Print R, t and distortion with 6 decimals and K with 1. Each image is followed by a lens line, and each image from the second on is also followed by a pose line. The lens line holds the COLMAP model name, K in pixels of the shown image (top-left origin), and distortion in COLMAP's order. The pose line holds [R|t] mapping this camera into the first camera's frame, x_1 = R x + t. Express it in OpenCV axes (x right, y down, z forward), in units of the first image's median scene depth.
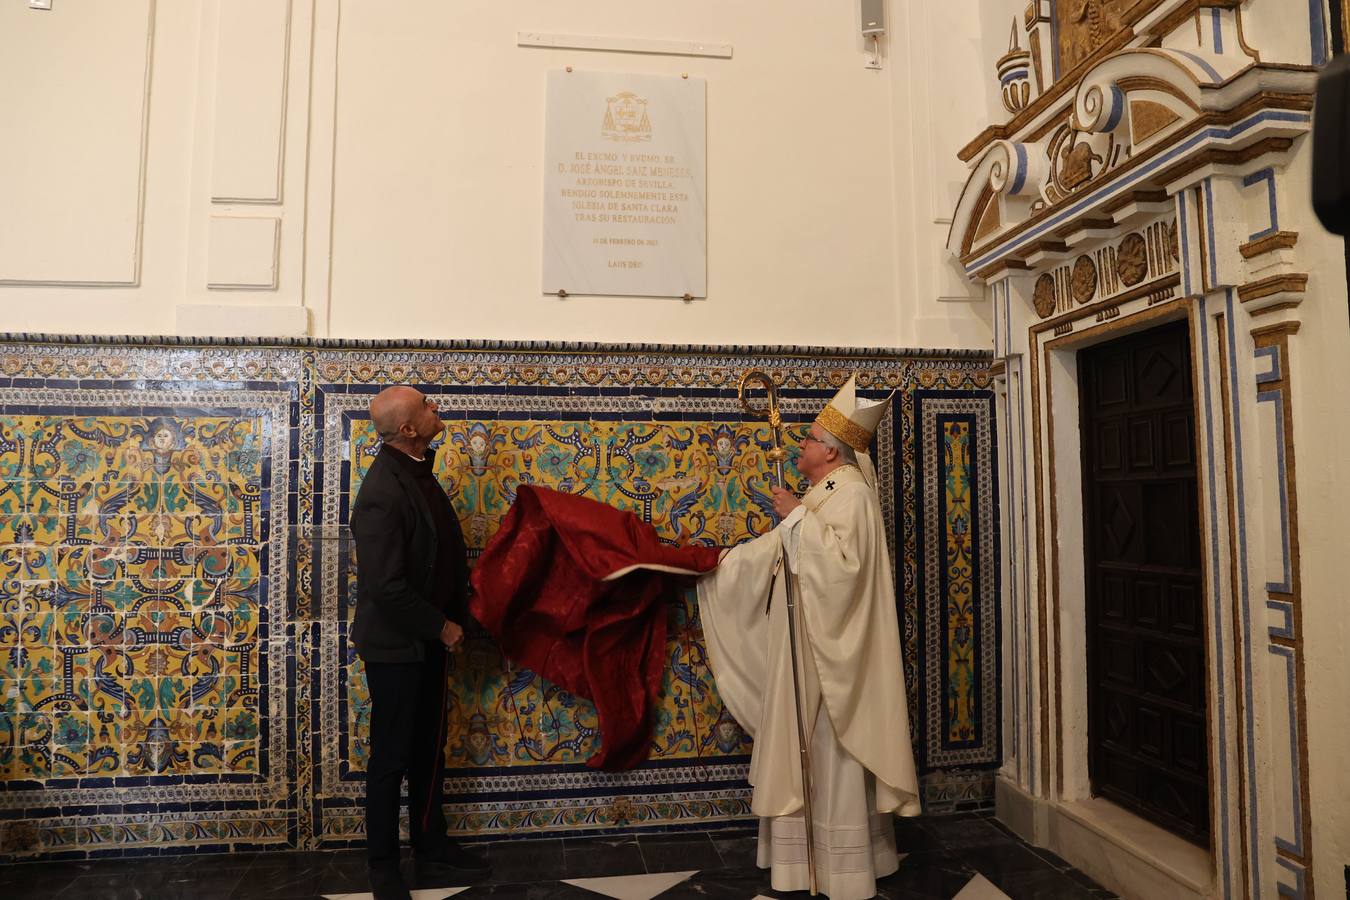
lens RADIAL K [[1000.1, 0, 711.8], [0, 1000.1, 431.3], [0, 0, 1]] dist [-0.144920, 0.112566]
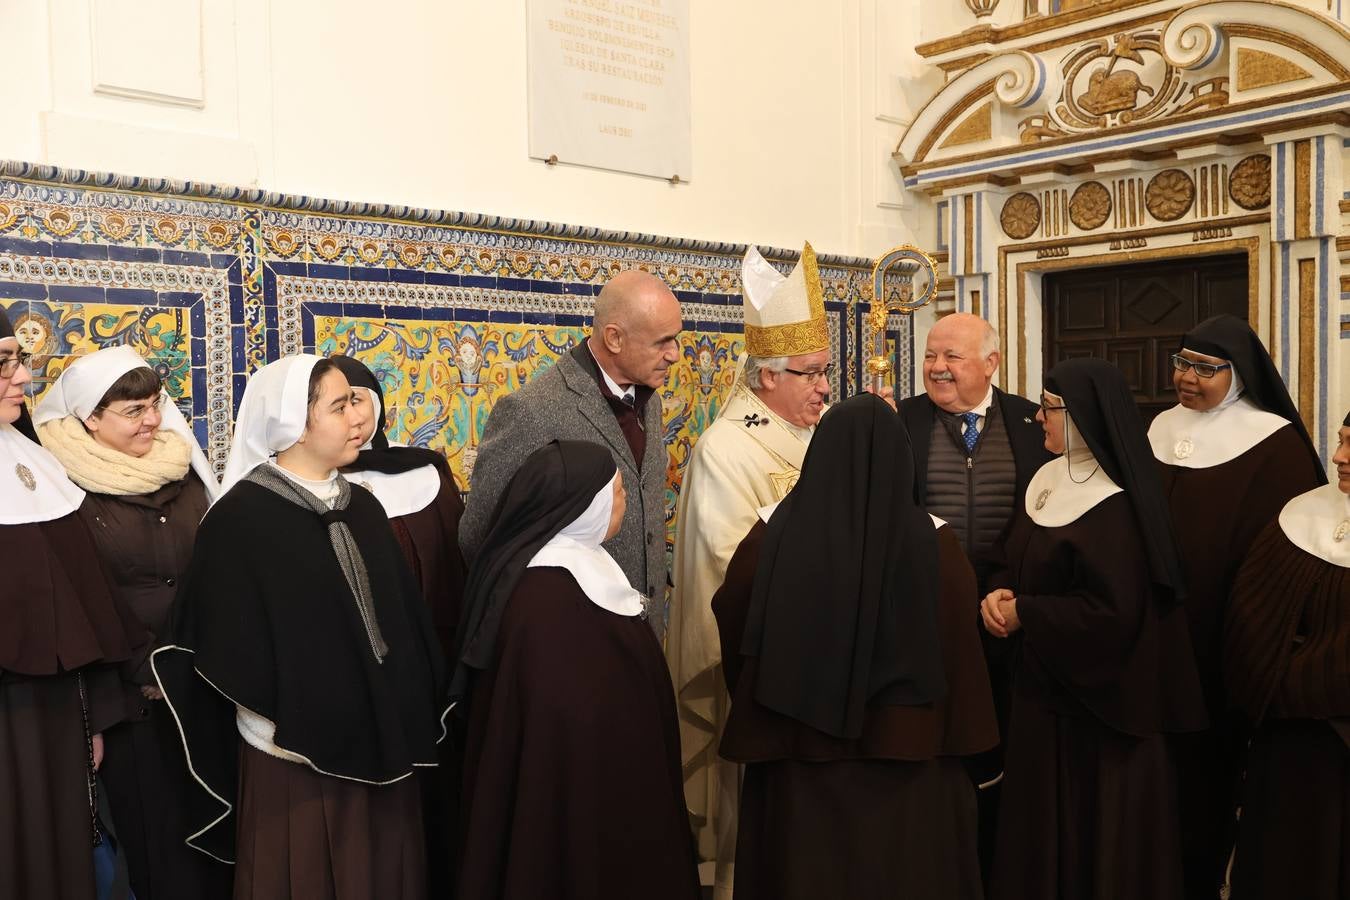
lens RADIAL K [[1296.0, 0, 676.3], [0, 1296.0, 483.3], [0, 0, 1]] dist [-0.072919, 0.178210]
pose [[0.830650, -0.035486, 0.555663, -0.648140], [-0.030241, 0.993619, 0.108662, -0.000733], [-0.555973, -0.107064, 0.824276, 0.092616]]
